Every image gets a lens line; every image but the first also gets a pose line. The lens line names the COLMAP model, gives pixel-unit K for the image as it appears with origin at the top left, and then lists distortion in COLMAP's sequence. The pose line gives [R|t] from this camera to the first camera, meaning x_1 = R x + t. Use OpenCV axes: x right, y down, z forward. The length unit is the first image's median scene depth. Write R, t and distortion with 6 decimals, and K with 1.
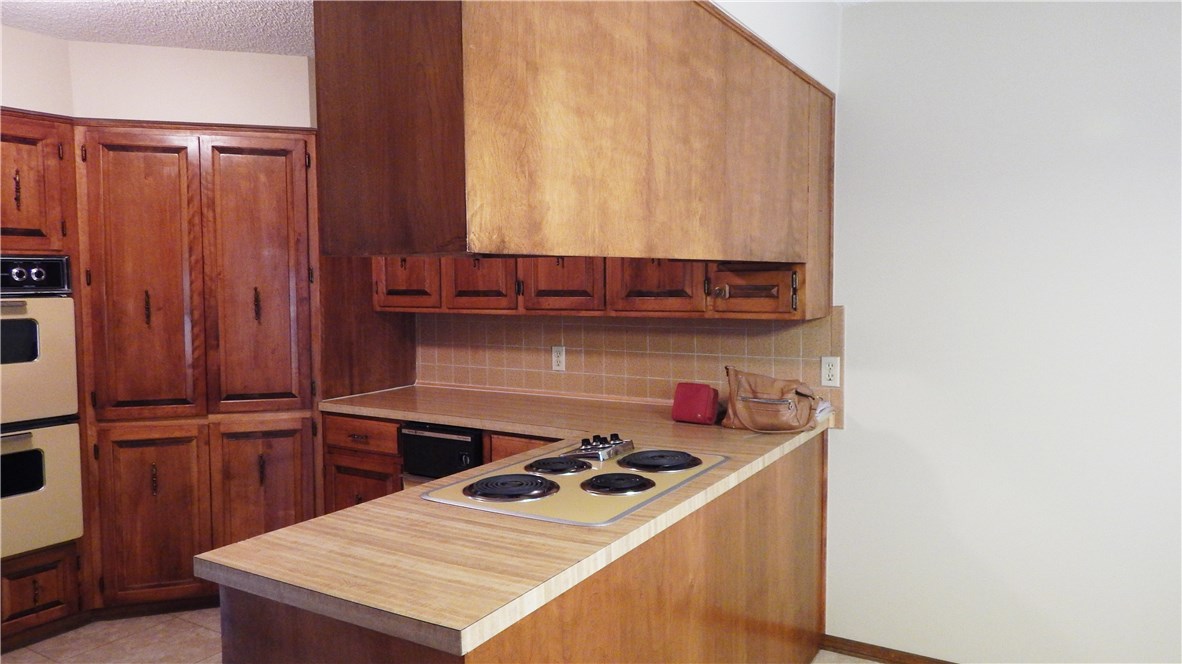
lens RADIAL K [[775.3, 0, 591.5], [0, 775.3, 335.4], [0, 0, 1]] dist [0.005014, -0.013284]
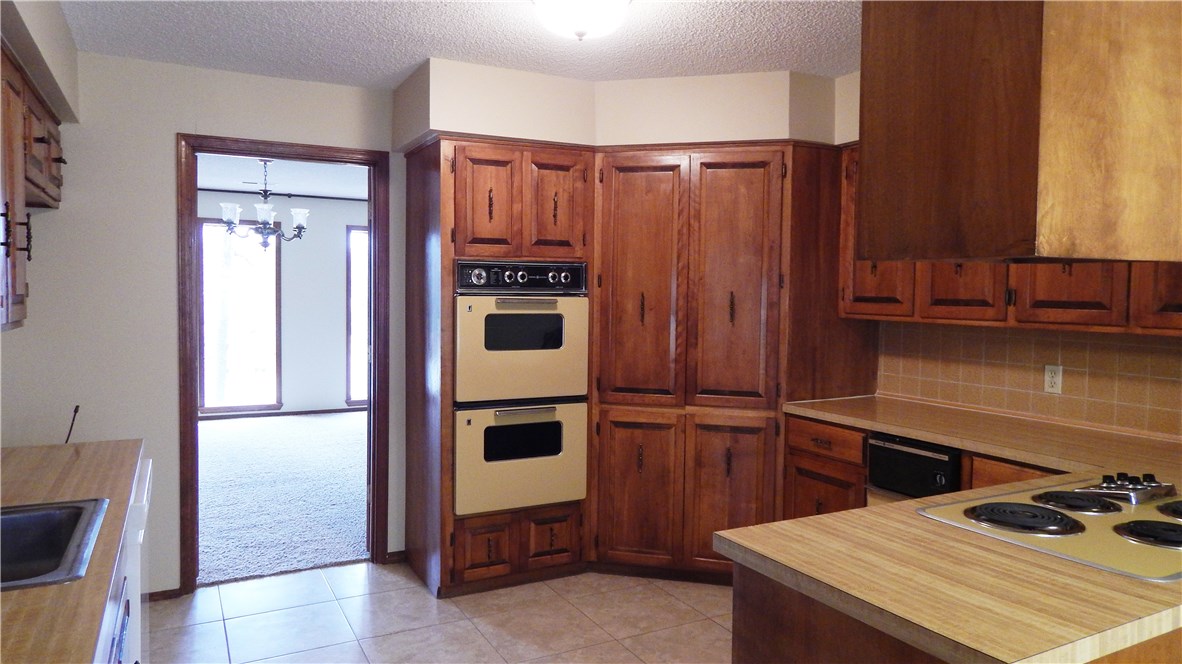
lens RADIAL K [[775.3, 0, 589.4], [0, 775.3, 333.6], [0, 0, 1]] dist [0.005014, -0.013284]
pose [[0.858030, 0.046187, -0.511518, -0.055643], [-0.052062, 0.998640, 0.002840, 0.003886], [0.510954, 0.024194, 0.859268, -0.024104]]
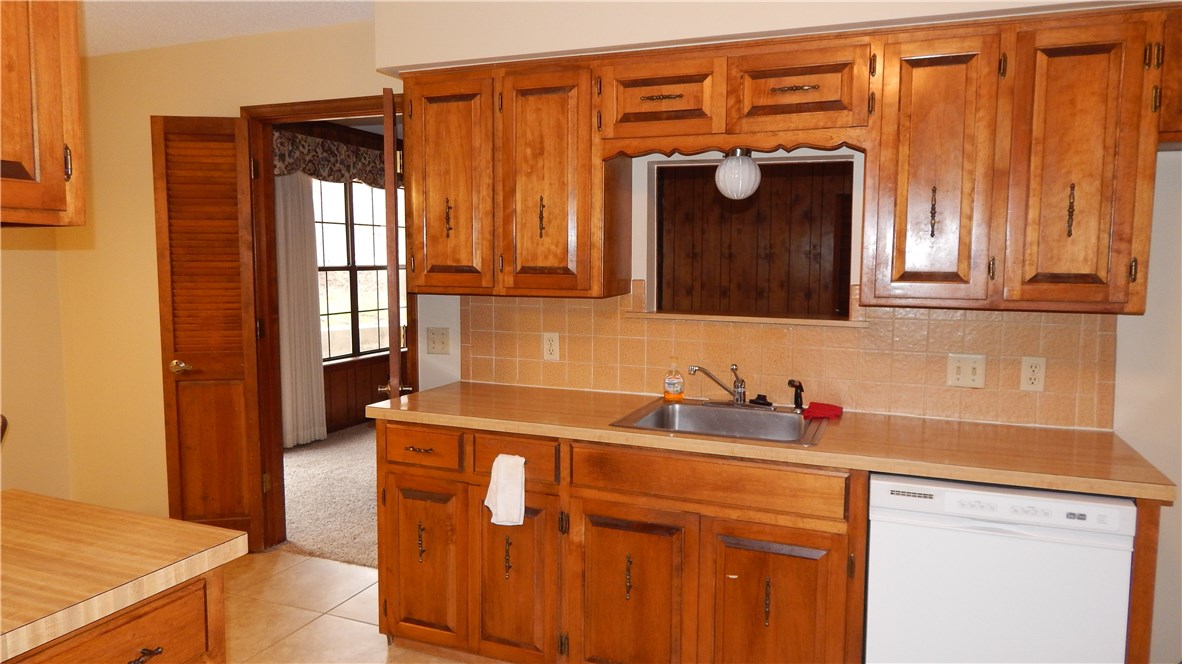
lens RADIAL K [[775.3, 0, 587.9], [0, 775.3, 330.1], [0, 0, 1]] dist [0.005014, -0.013284]
pose [[-0.986480, 0.024235, -0.162077, -0.389048], [-0.001440, 0.987685, 0.156449, -0.055623], [0.163873, 0.154567, -0.974297, 0.982809]]
